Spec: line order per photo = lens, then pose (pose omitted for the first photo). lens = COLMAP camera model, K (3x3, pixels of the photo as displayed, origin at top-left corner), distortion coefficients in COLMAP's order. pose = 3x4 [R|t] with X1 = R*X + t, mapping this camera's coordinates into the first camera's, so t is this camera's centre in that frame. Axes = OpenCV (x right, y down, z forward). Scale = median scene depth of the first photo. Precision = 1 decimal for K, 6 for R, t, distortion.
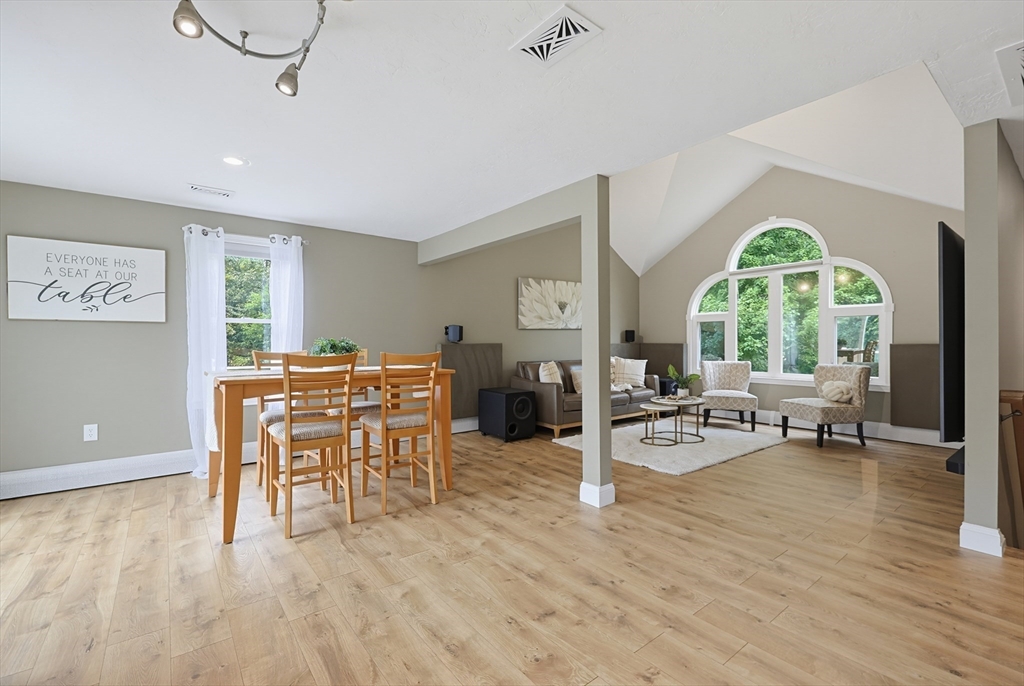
lens RADIAL K [[462.5, 0, 512.0], [0, 462.5, 343.0], [0, 0, 1]] dist [0.001412, -0.000012]
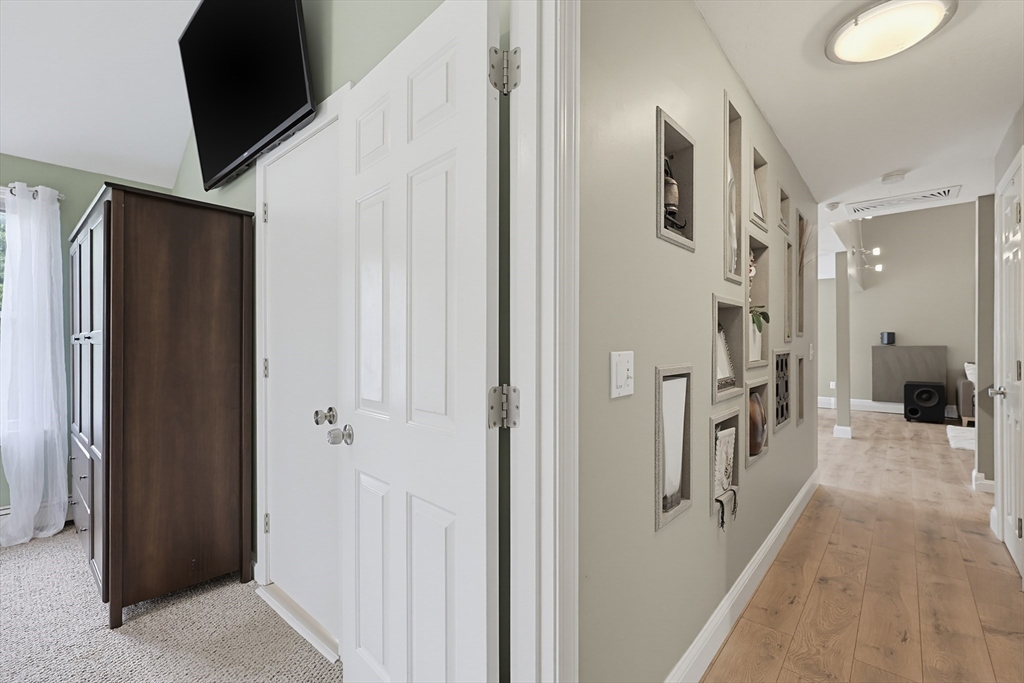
lens RADIAL K [[444.1, 0, 530.3], [0, 444.1, 345.5], [0, 0, 1]] dist [0.000507, 0.000029]
pose [[0.203014, 0.003435, -0.979170, 0.949875], [-0.001822, 0.999993, 0.003130, -0.001375], [0.979174, 0.001149, 0.203019, -0.271648]]
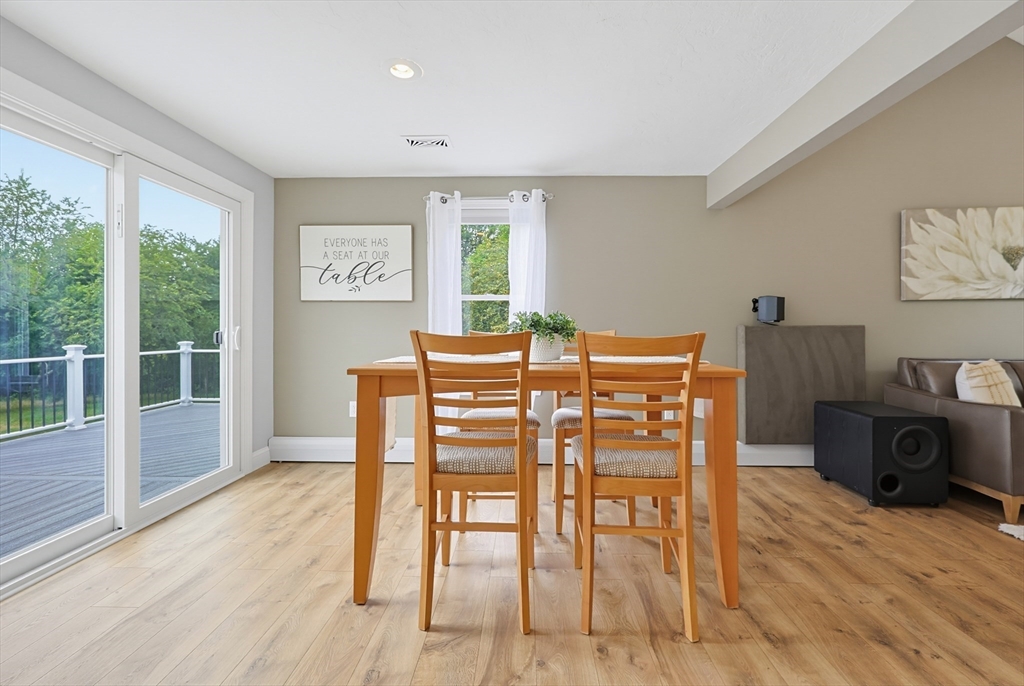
lens RADIAL K [[443.2, 0, 507.5], [0, 443.2, 330.3], [0, 0, 1]] dist [-0.002575, -0.000054]
pose [[0.766668, 0.003356, -0.642035, -0.009784], [-0.005597, 0.999983, -0.001457, 0.011620], [0.642020, 0.004710, 0.766674, 0.314569]]
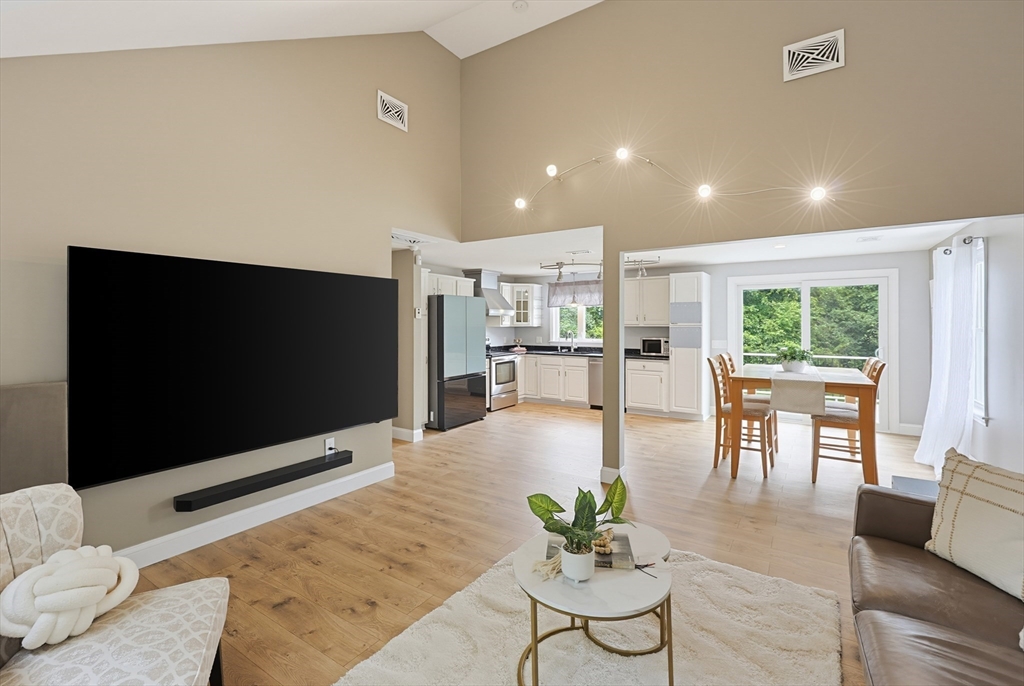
lens RADIAL K [[429.6, 0, 508.7], [0, 429.6, 325.7], [0, 0, 1]] dist [0.000613, -0.000013]
pose [[-0.952567, 0.005537, -0.304277, 0.499606], [0.003742, 0.999972, 0.006482, -0.054630], [0.304305, 0.005036, -0.952561, 1.250447]]
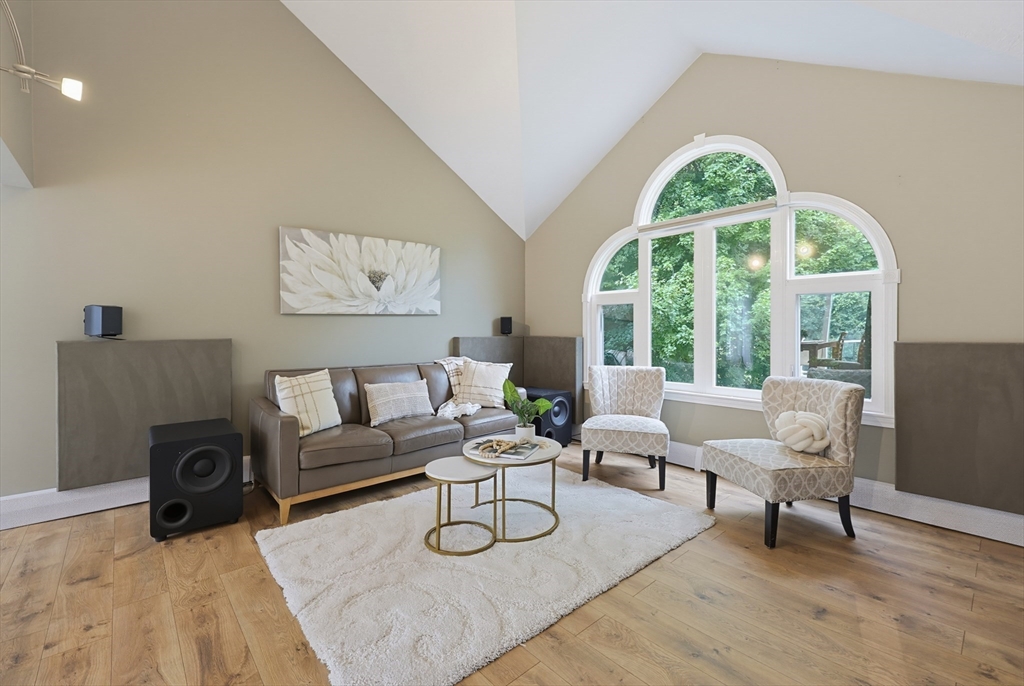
lens RADIAL K [[448.2, 0, 514.6], [0, 448.2, 329.4], [0, 0, 1]] dist [-0.000499, 0.000065]
pose [[0.998446, 0.000804, 0.055729, 0.328293], [-0.000652, 0.999996, -0.002758, -0.010731], [-0.055731, 0.002717, 0.998442, 0.481413]]
